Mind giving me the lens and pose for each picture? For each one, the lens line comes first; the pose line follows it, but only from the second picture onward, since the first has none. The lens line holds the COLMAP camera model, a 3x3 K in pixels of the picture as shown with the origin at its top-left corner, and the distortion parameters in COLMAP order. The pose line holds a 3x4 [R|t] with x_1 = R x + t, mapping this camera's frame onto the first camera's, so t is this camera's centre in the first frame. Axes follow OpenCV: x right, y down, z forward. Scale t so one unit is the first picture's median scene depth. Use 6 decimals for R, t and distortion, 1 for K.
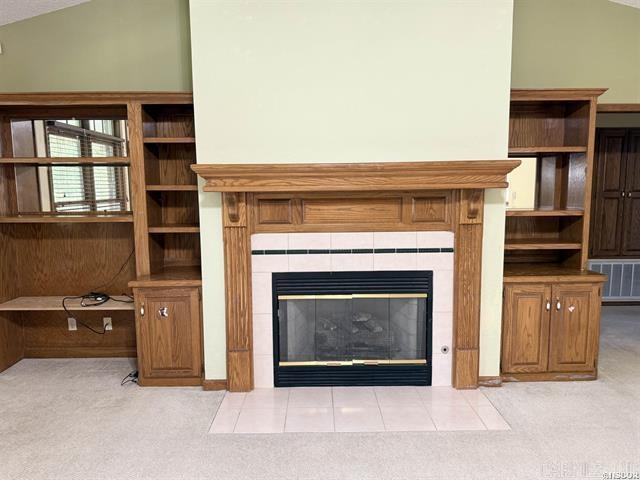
lens RADIAL K [[447.0, 0, 320.3], [0, 447.0, 242.9], [0, 0, 1]] dist [0.094999, -0.148139]
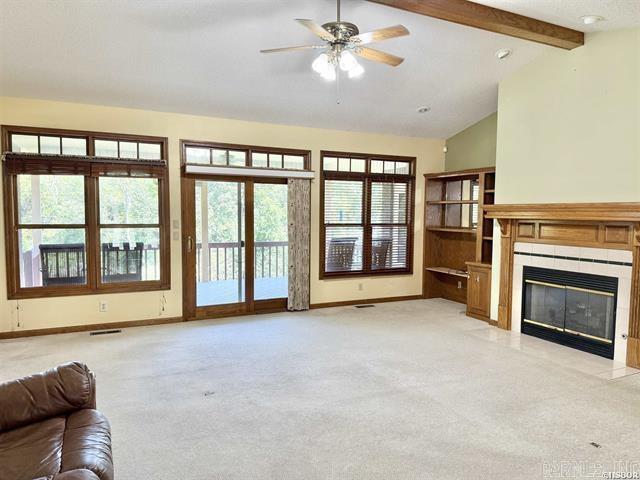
lens RADIAL K [[447.0, 0, 320.3], [0, 447.0, 242.9], [0, 0, 1]] dist [0.094999, -0.148139]
pose [[0.428158, 0.075175, -0.900572, 1.125901], [-0.118067, 0.992646, 0.026728, 0.025538], [0.895958, 0.094884, 0.433885, -0.472380]]
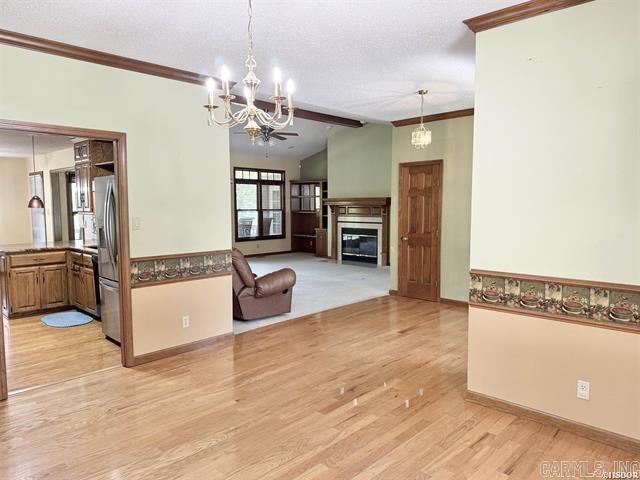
lens RADIAL K [[447.0, 0, 320.3], [0, 447.0, 242.9], [0, 0, 1]] dist [0.094999, -0.148139]
pose [[0.712081, 0.069367, -0.698662, 2.284028], [-0.085581, 0.996263, 0.011689, 0.161603], [0.696862, 0.051468, 0.715357, -1.679961]]
